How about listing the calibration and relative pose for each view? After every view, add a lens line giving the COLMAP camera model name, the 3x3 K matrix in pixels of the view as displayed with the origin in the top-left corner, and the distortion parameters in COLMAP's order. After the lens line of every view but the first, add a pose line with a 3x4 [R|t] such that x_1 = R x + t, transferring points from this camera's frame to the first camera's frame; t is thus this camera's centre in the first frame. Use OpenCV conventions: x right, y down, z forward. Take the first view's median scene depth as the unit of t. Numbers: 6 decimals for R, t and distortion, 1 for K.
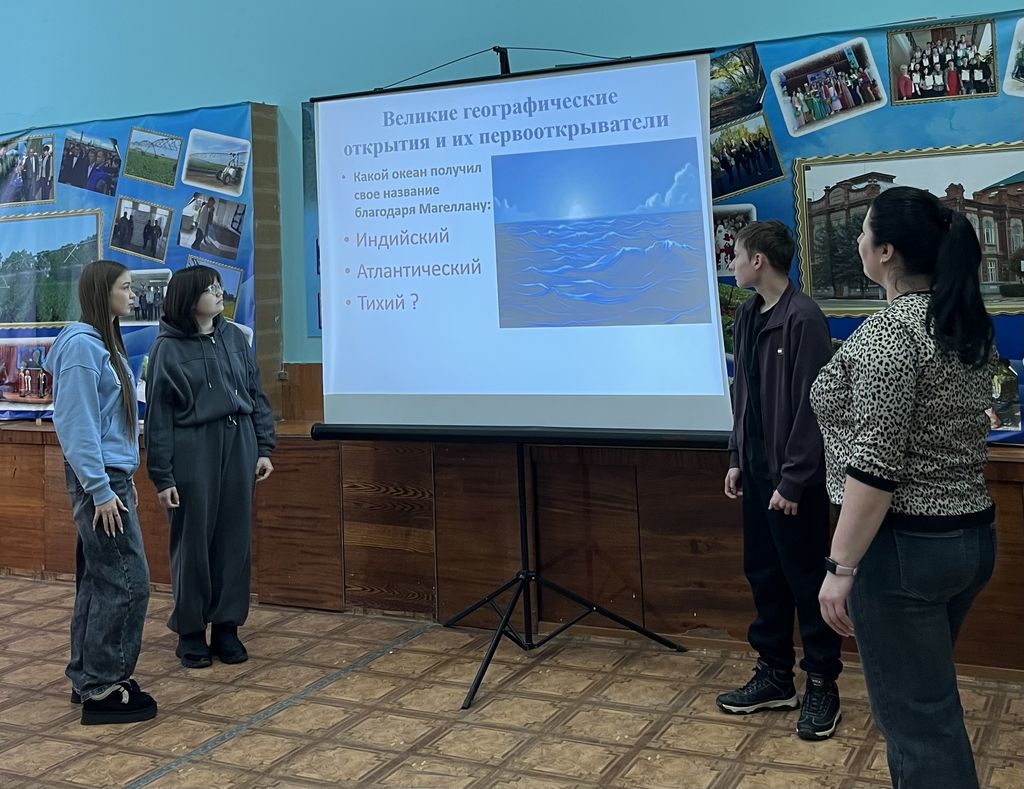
lens RADIAL K [[1020.5, 0, 510.4], [0, 1020.5, 393.6], [0, 0, 1]] dist [-0.059218, 0.000000]
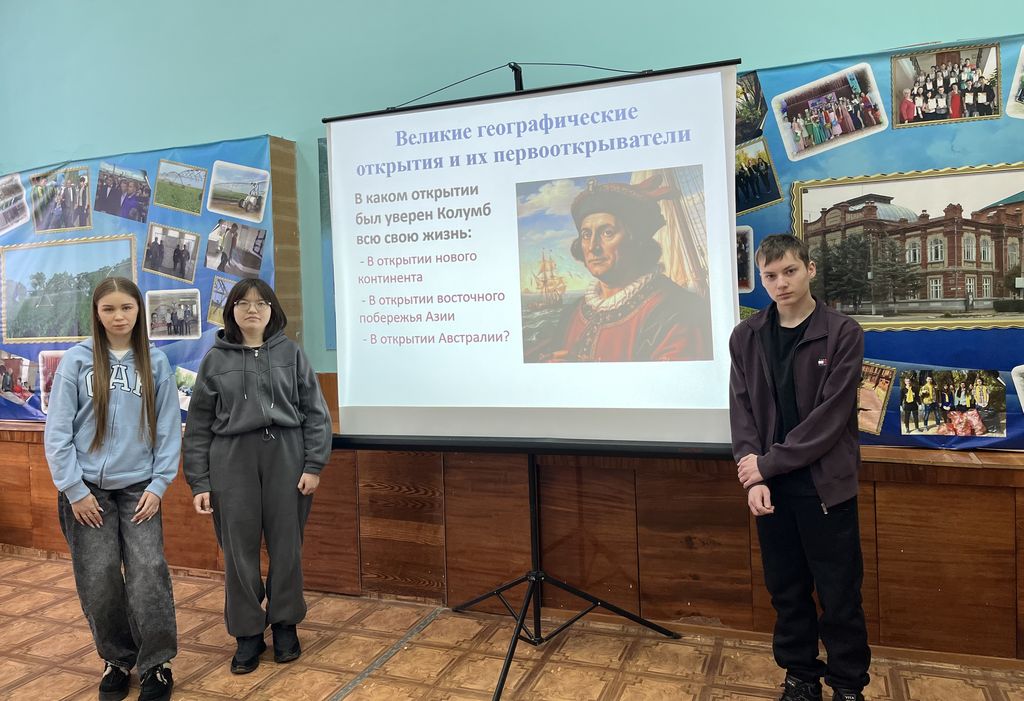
lens RADIAL K [[568.6, 0, 515.3], [0, 568.6, 357.3], [0, 0, 1]] dist [-0.006974, -0.009609]
pose [[0.994701, -0.009438, 0.102379, -0.064761], [0.011398, 0.999762, -0.018575, -0.038641], [-0.102179, 0.019644, 0.994572, 0.414356]]
